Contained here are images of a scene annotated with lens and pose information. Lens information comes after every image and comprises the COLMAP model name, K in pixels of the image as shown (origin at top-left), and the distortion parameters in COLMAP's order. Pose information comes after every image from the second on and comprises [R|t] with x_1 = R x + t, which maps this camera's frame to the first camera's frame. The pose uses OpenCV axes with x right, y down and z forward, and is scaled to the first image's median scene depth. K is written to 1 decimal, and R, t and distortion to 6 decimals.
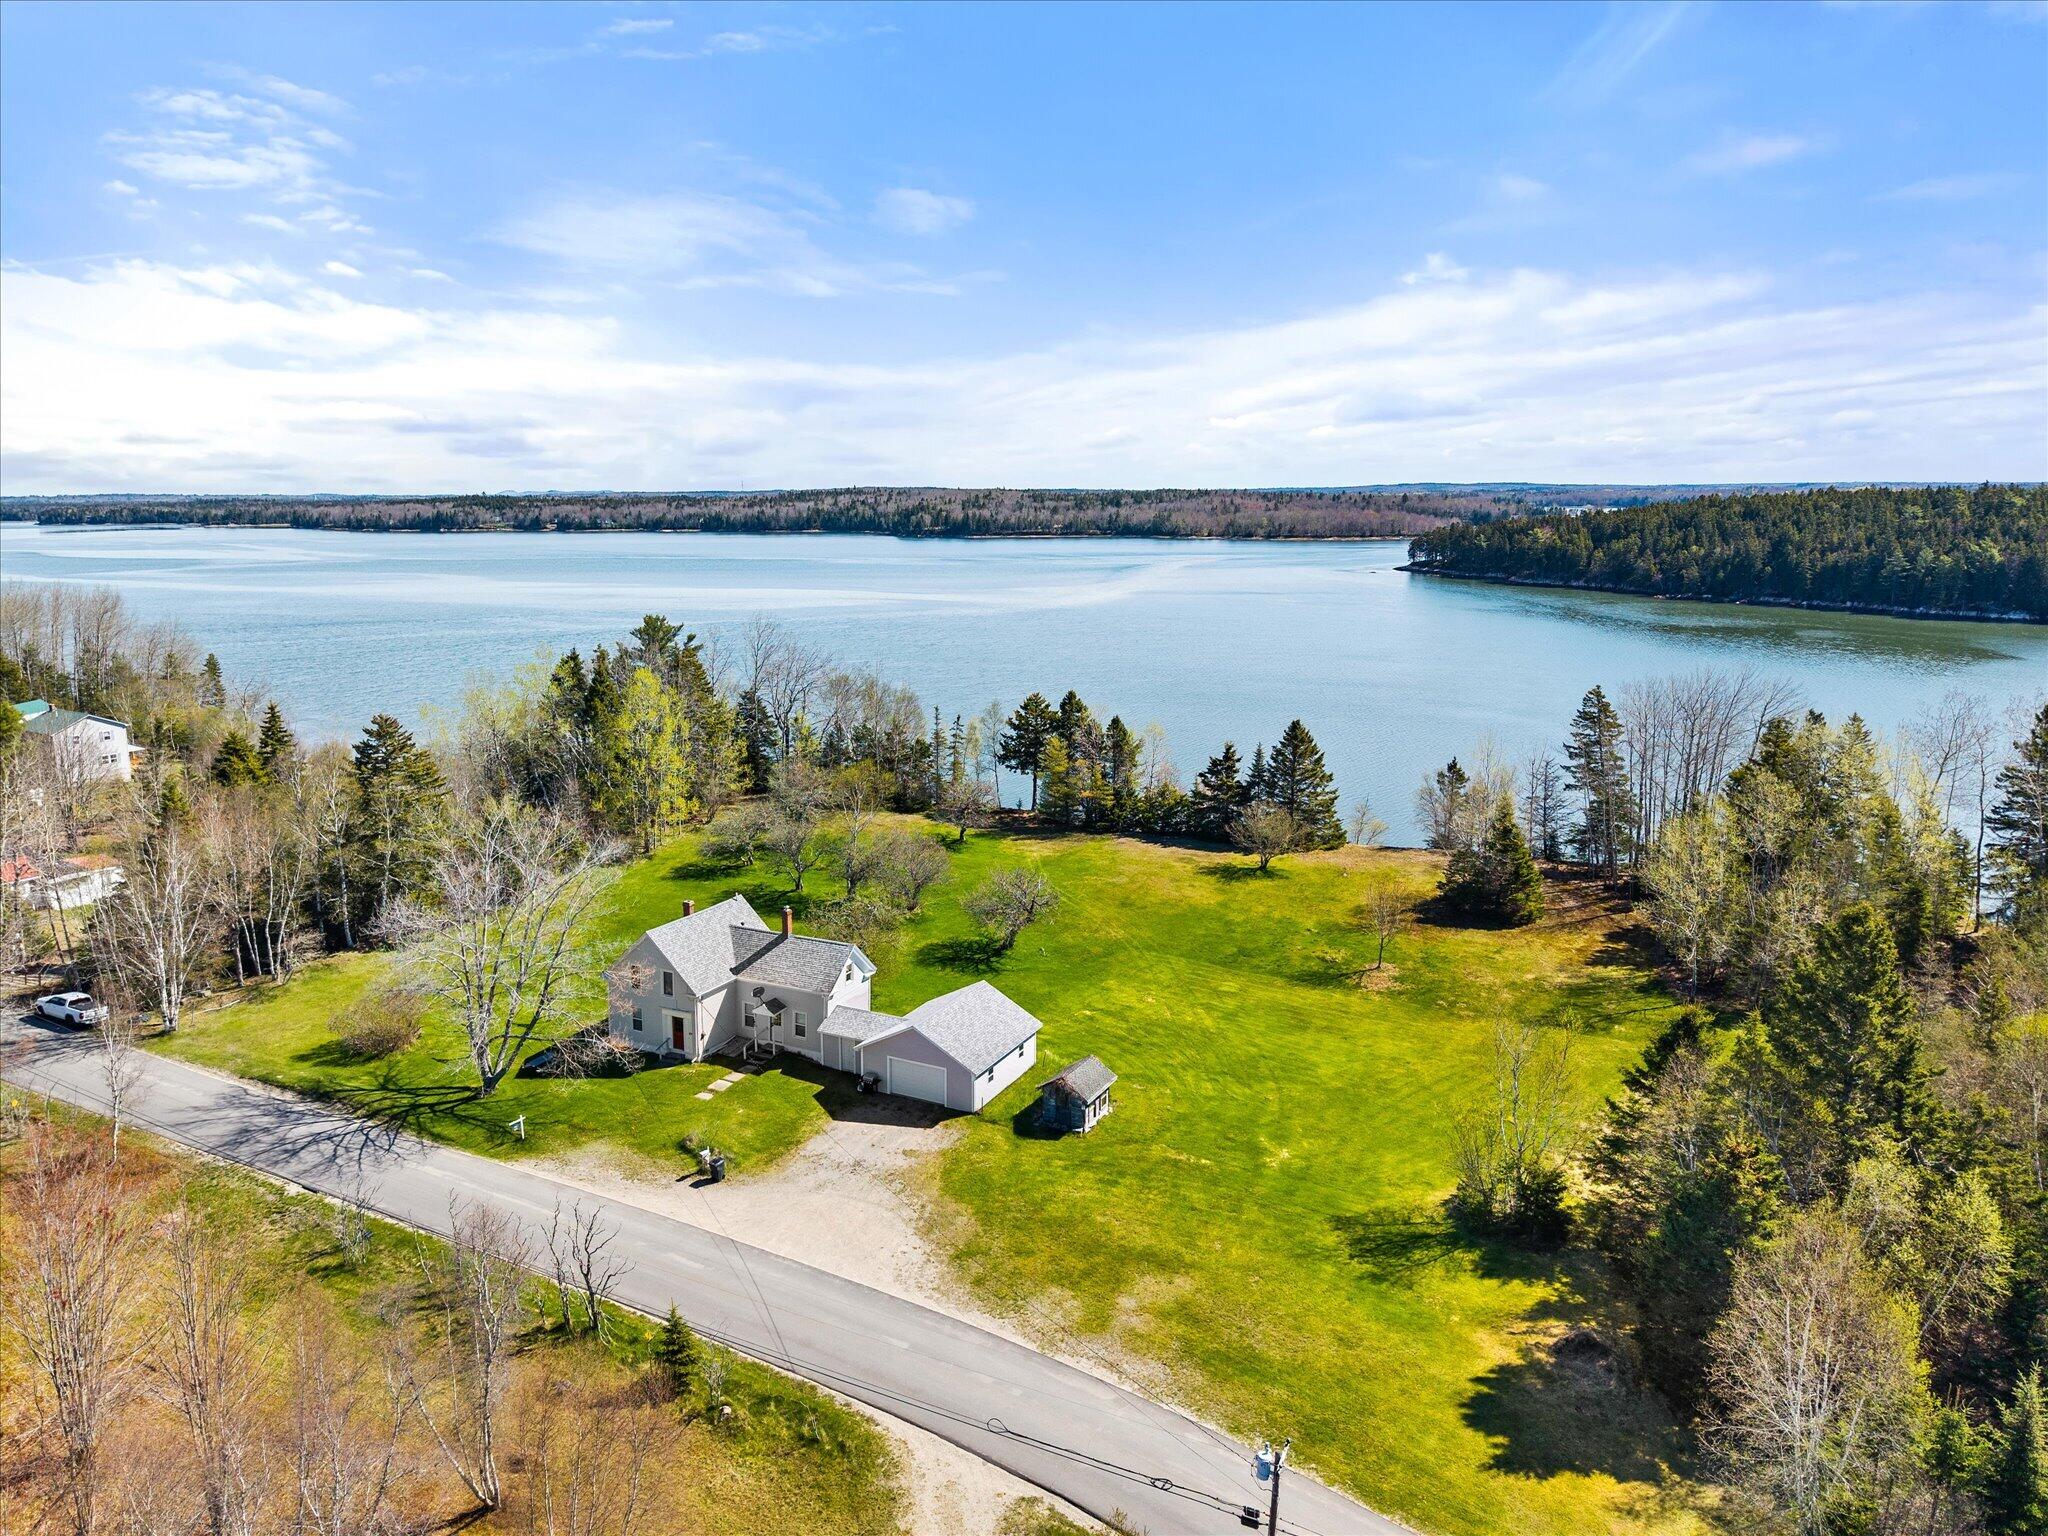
lens RADIAL K [[1376.2, 0, 996.5], [0, 1376.2, 747.8], [0, 0, 1]] dist [0.041549, -0.050477]
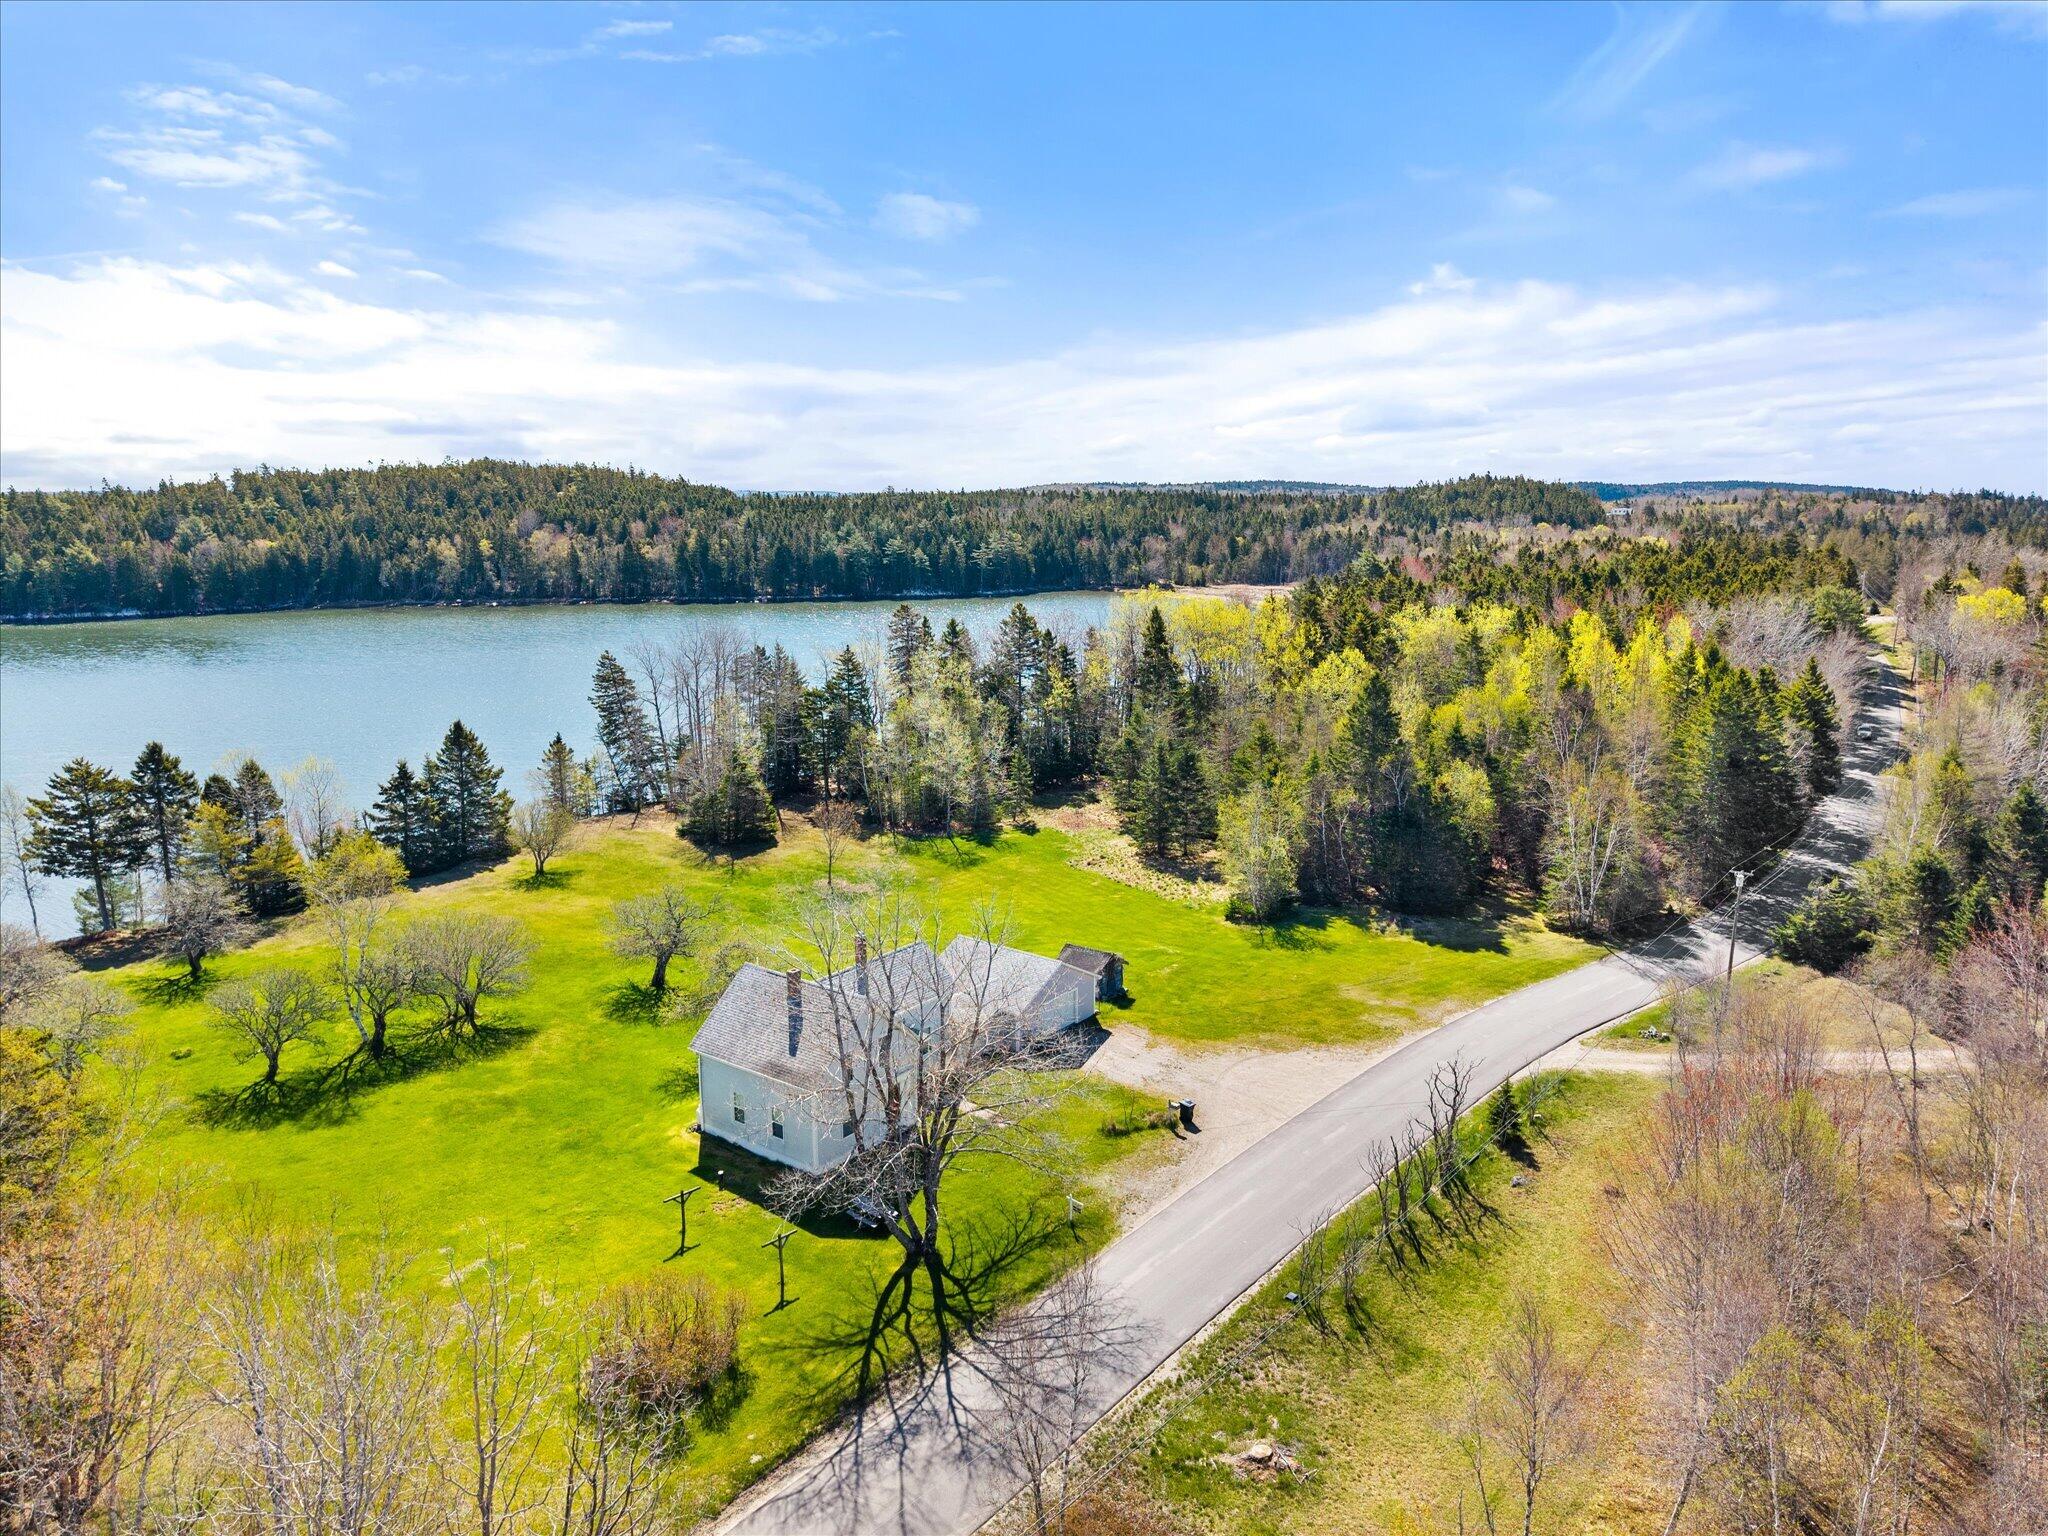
lens RADIAL K [[1376.2, 0, 1023.7], [0, 1376.2, 760.5], [0, 0, 1]] dist [0.041549, -0.050477]
pose [[0.178090, -0.177740, 0.967829, -0.971996], [0.178530, 0.973065, 0.145850, -0.097907], [-0.967683, 0.146812, 0.205025, 0.725615]]
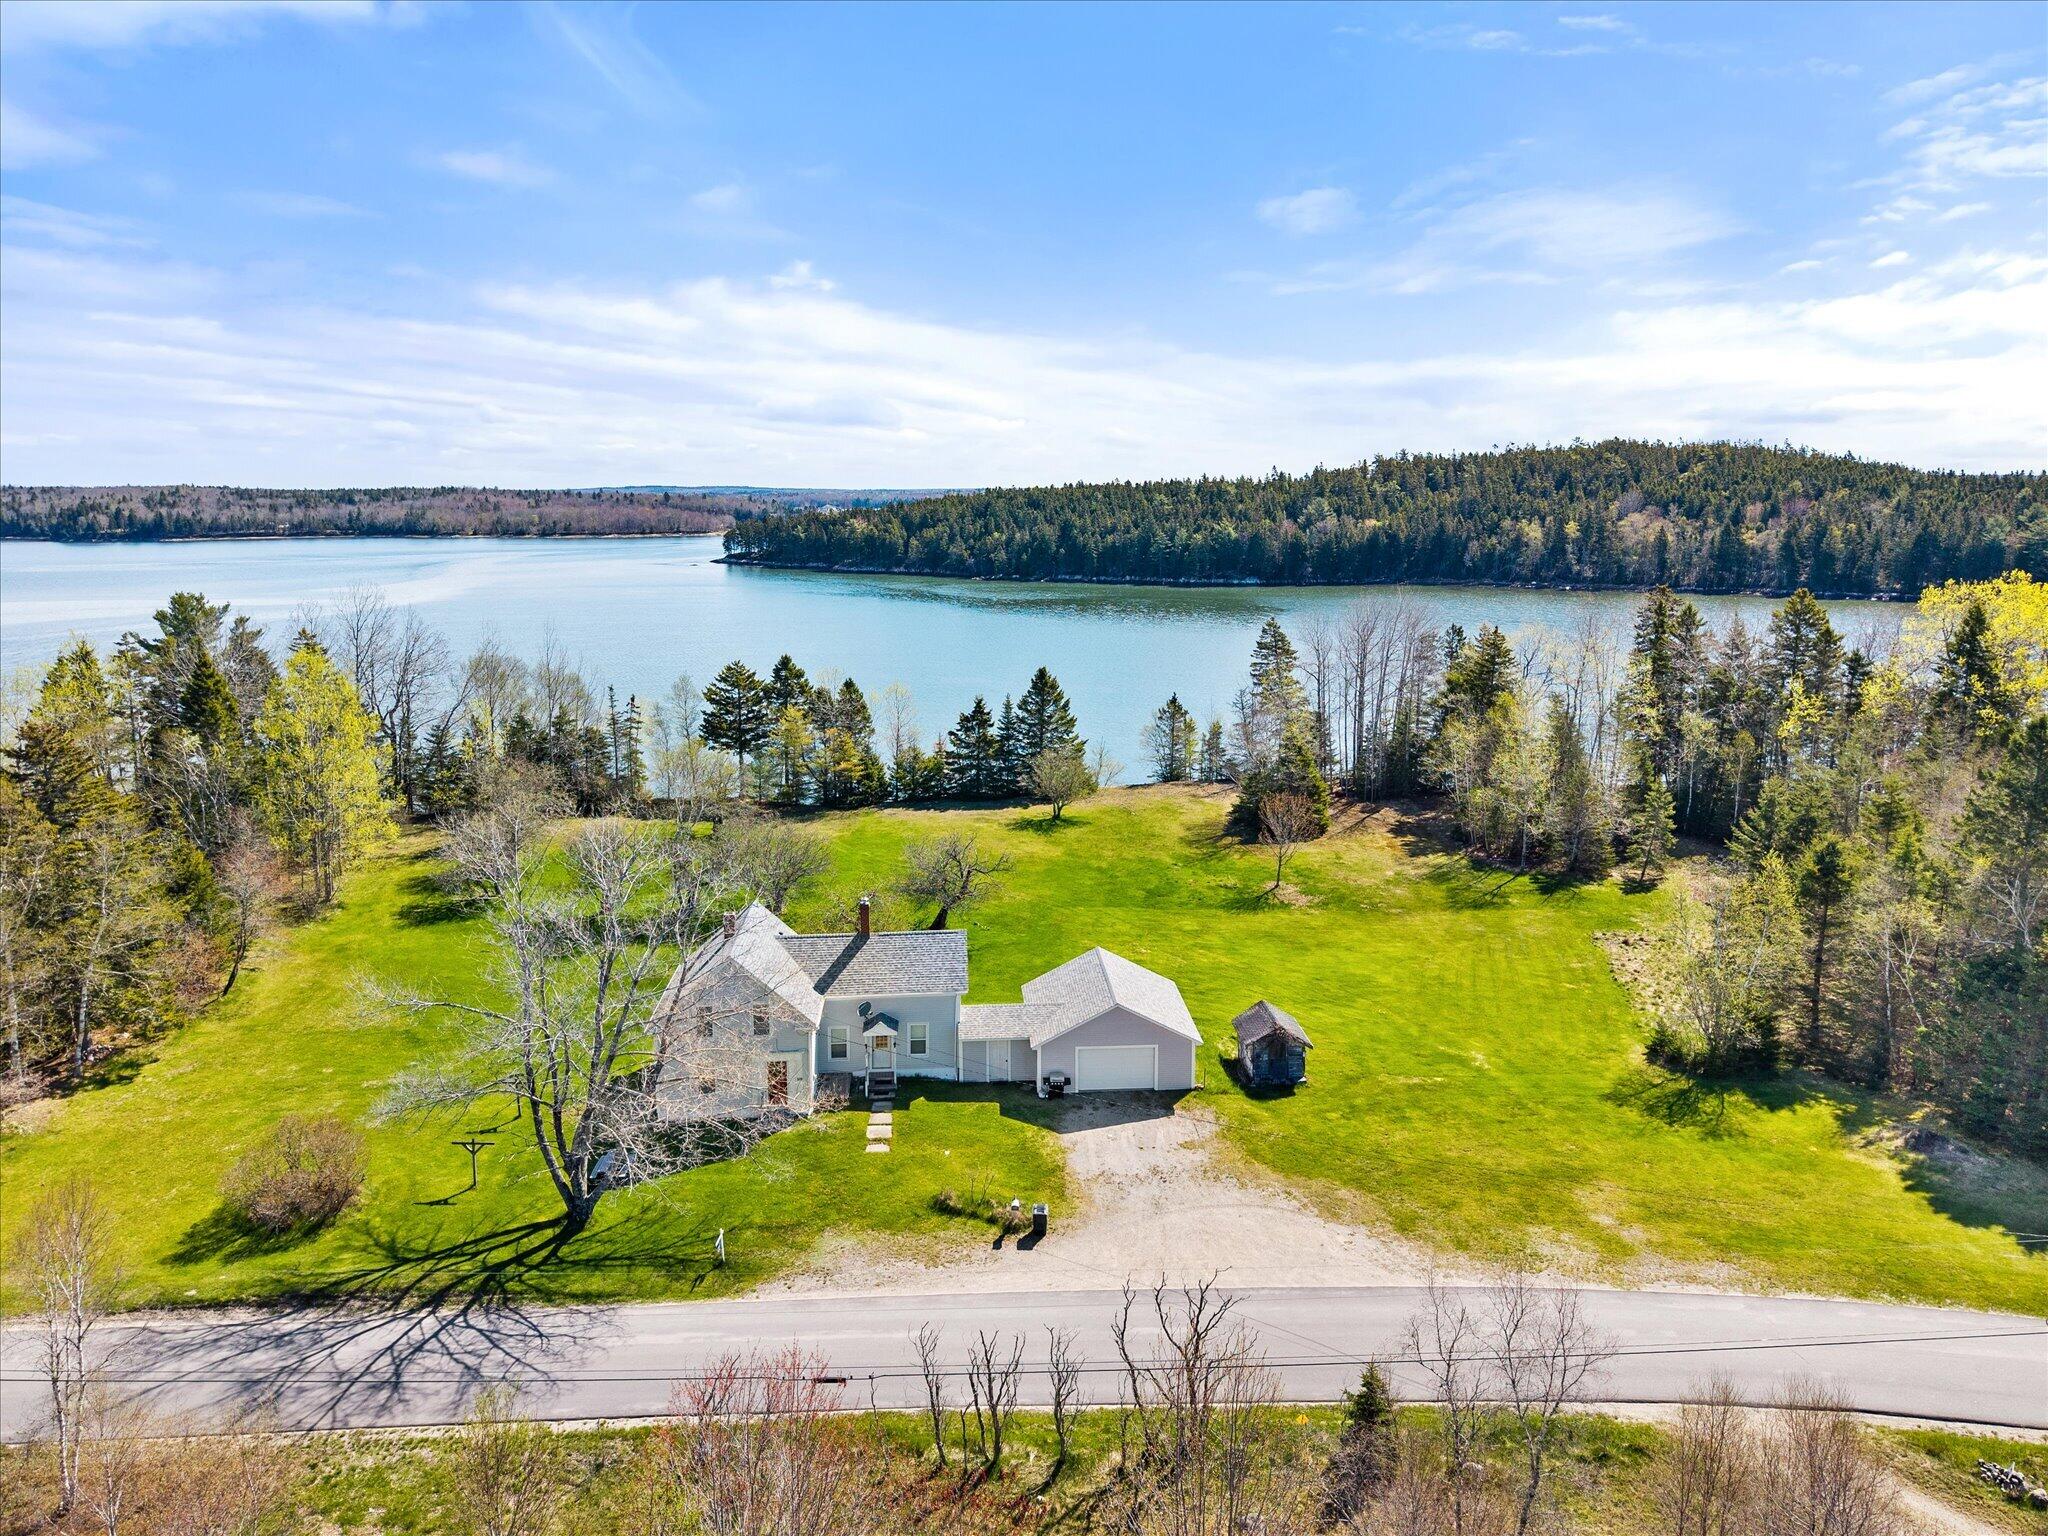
lens RADIAL K [[1376.2, 0, 1012.6], [0, 1376.2, 762.2], [0, 0, 1]] dist [0.041549, -0.050477]
pose [[0.853108, -0.098877, 0.512279, -0.488791], [0.094931, 0.994905, 0.033939, 0.019194], [-0.513025, 0.019678, 0.858148, 0.284128]]
